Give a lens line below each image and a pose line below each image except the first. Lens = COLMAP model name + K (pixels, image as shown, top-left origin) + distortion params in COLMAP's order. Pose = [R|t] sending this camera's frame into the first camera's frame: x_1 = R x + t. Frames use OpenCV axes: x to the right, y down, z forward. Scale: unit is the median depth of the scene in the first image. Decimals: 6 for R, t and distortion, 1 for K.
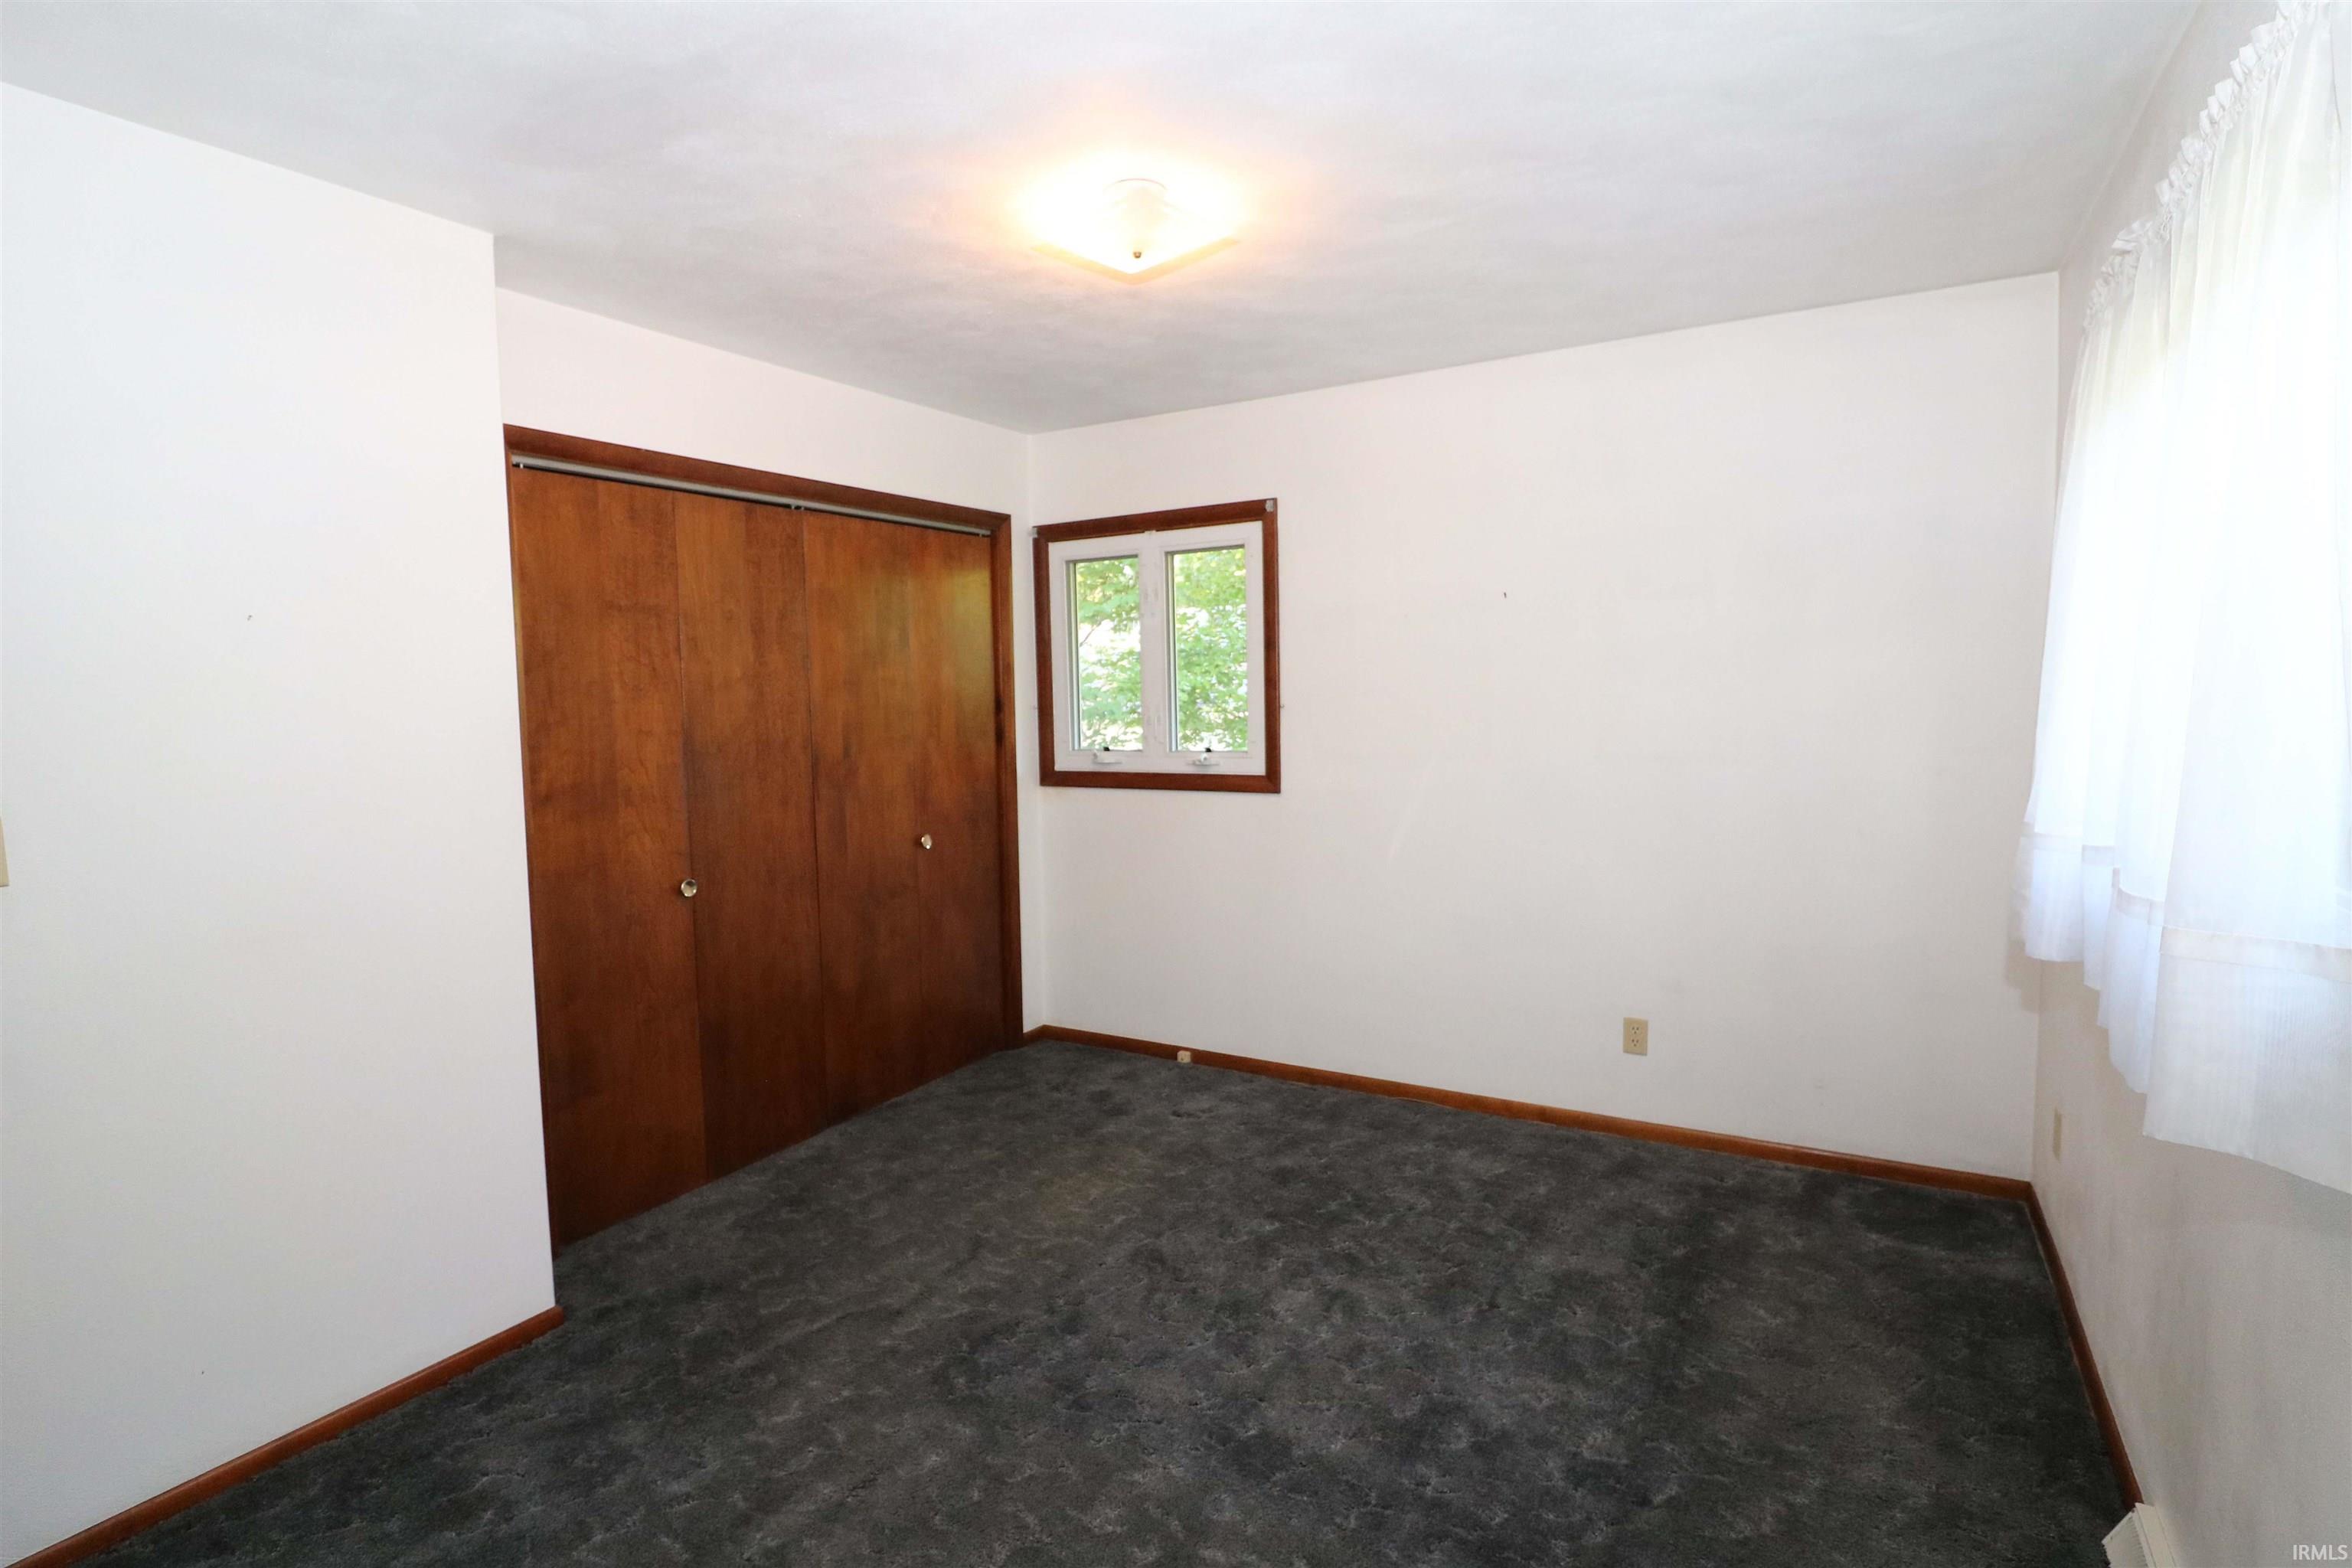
lens RADIAL K [[1077.3, 0, 1171.1], [0, 1077.3, 752.4], [0, 0, 1]] dist [0.001470, -0.013841]
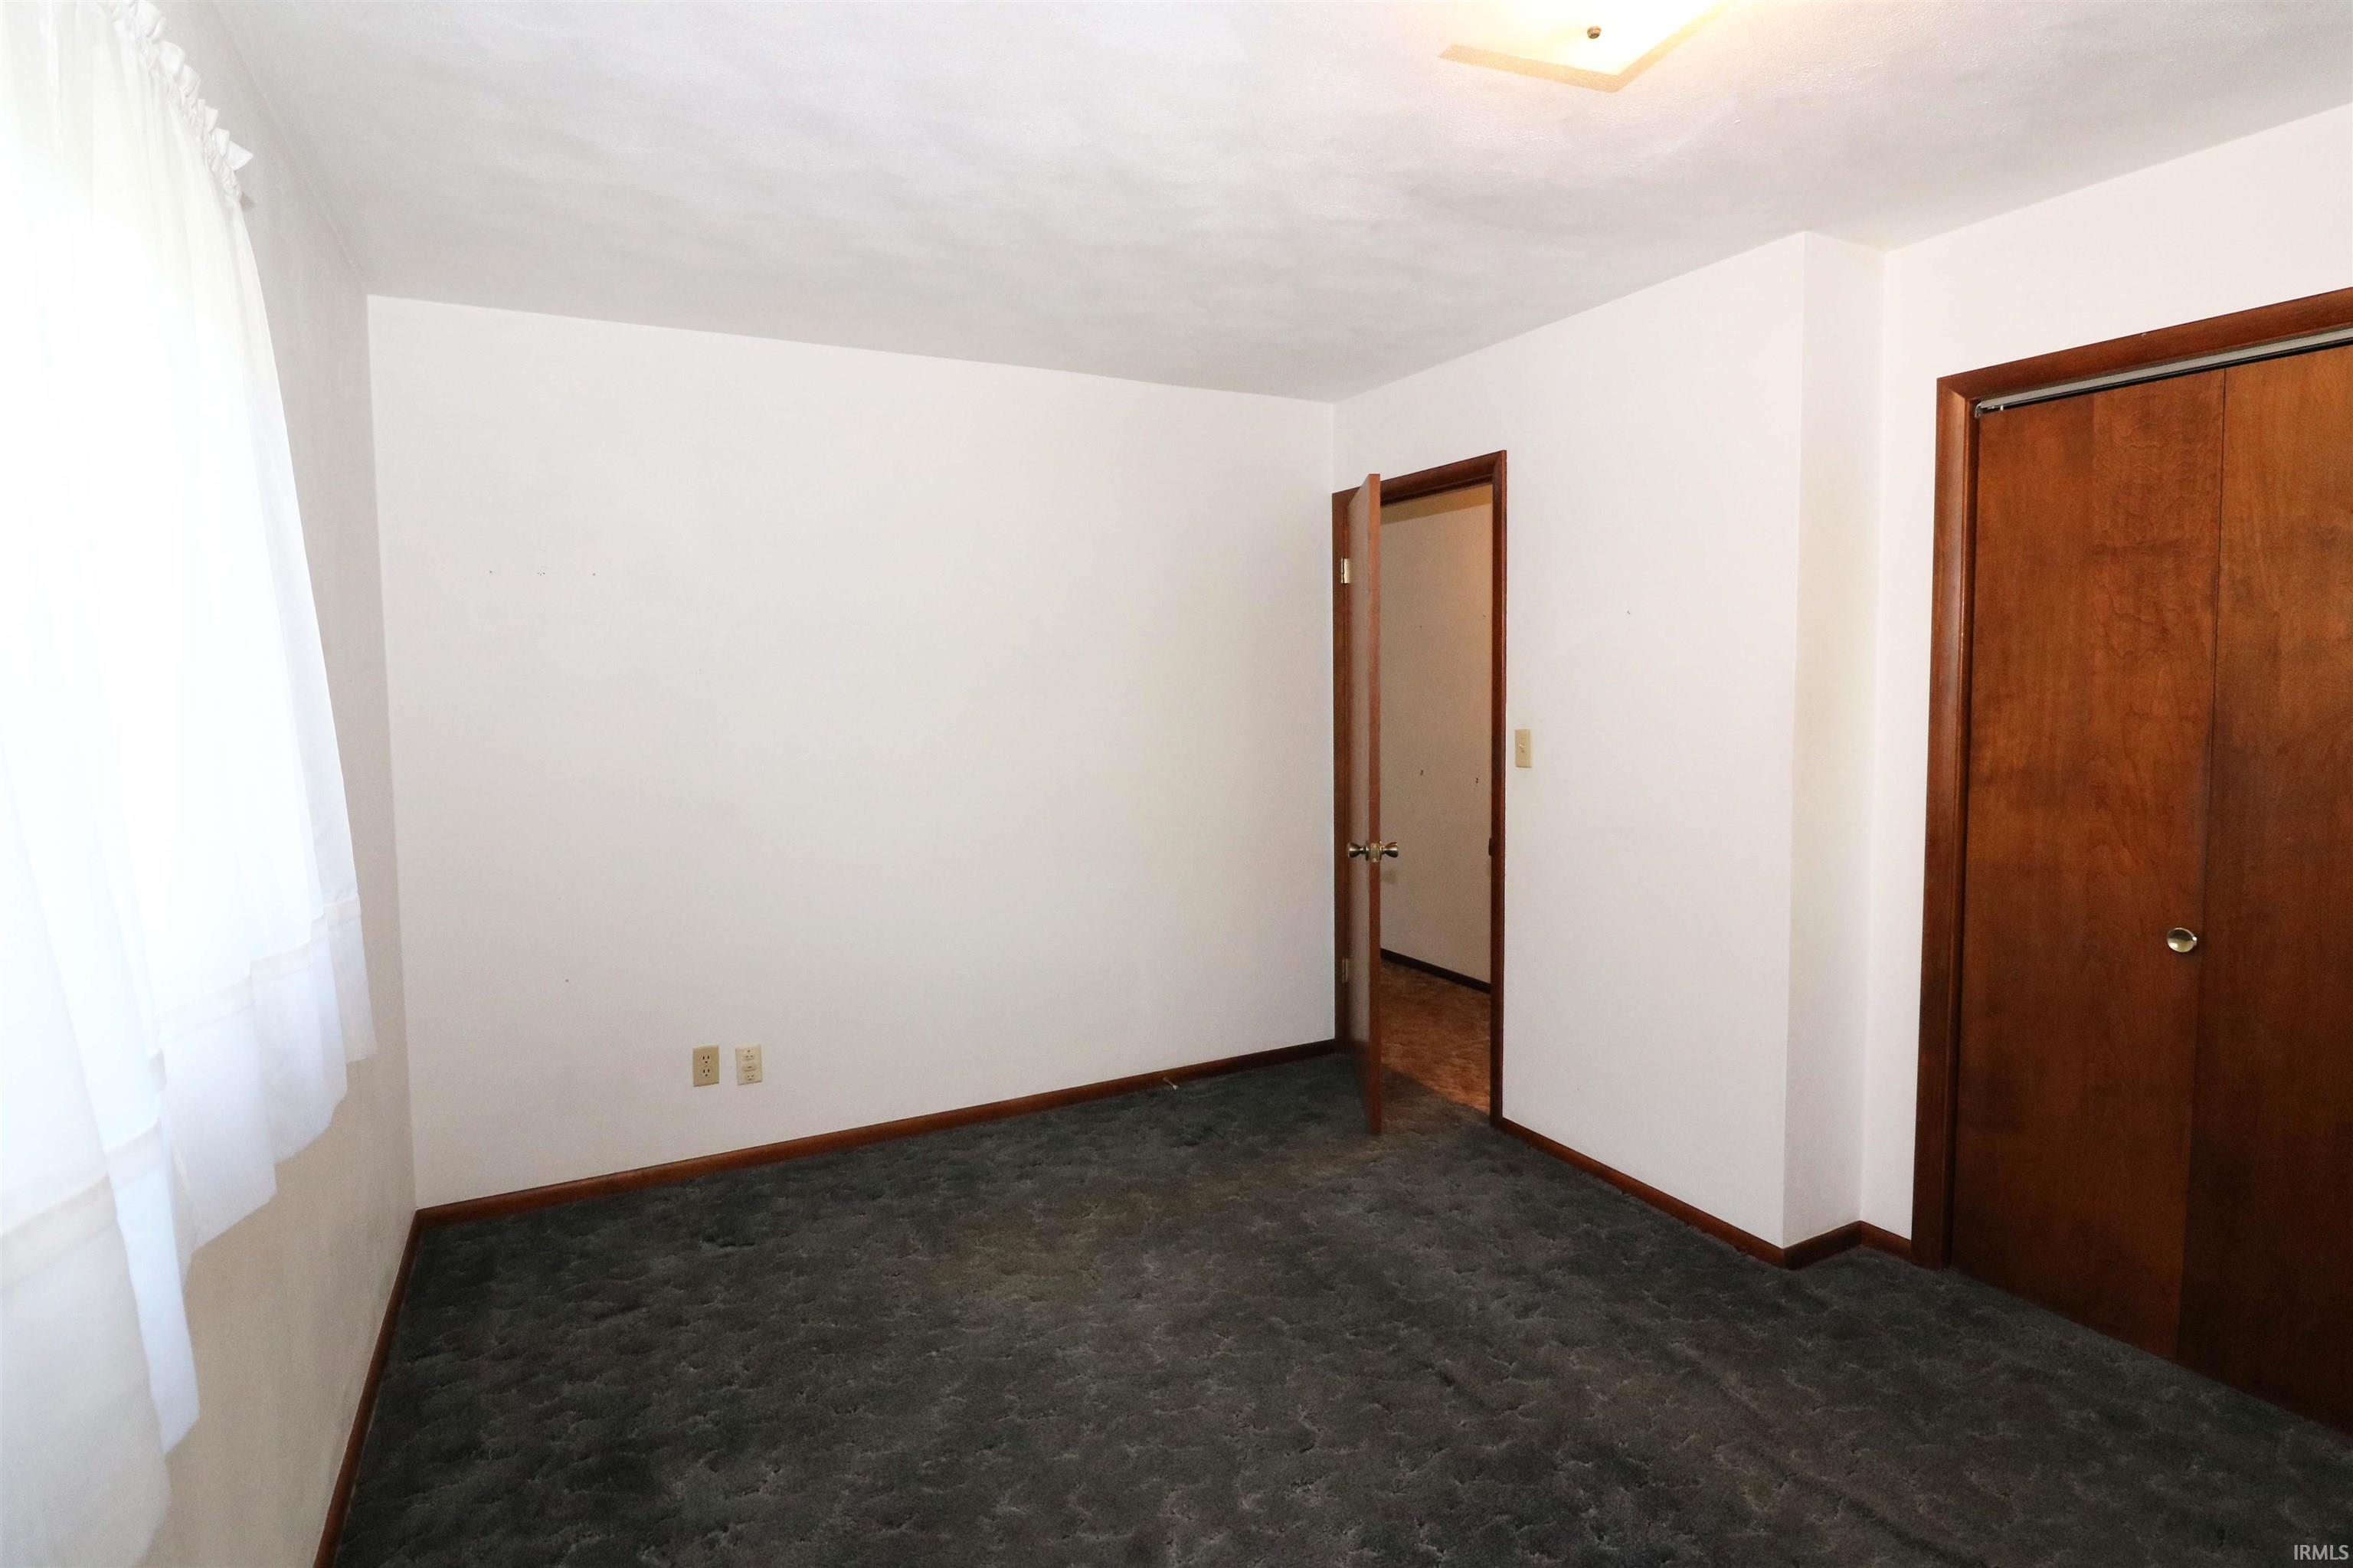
lens RADIAL K [[1077.7, 0, 1171.6], [0, 1077.7, 752.4], [0, 0, 1]] dist [0.001470, -0.013841]
pose [[-0.490331, 0.082604, -0.867613, 0.490283], [-0.038607, 0.992462, 0.116309, -0.053578], [0.870681, 0.090526, -0.483446, 0.784982]]
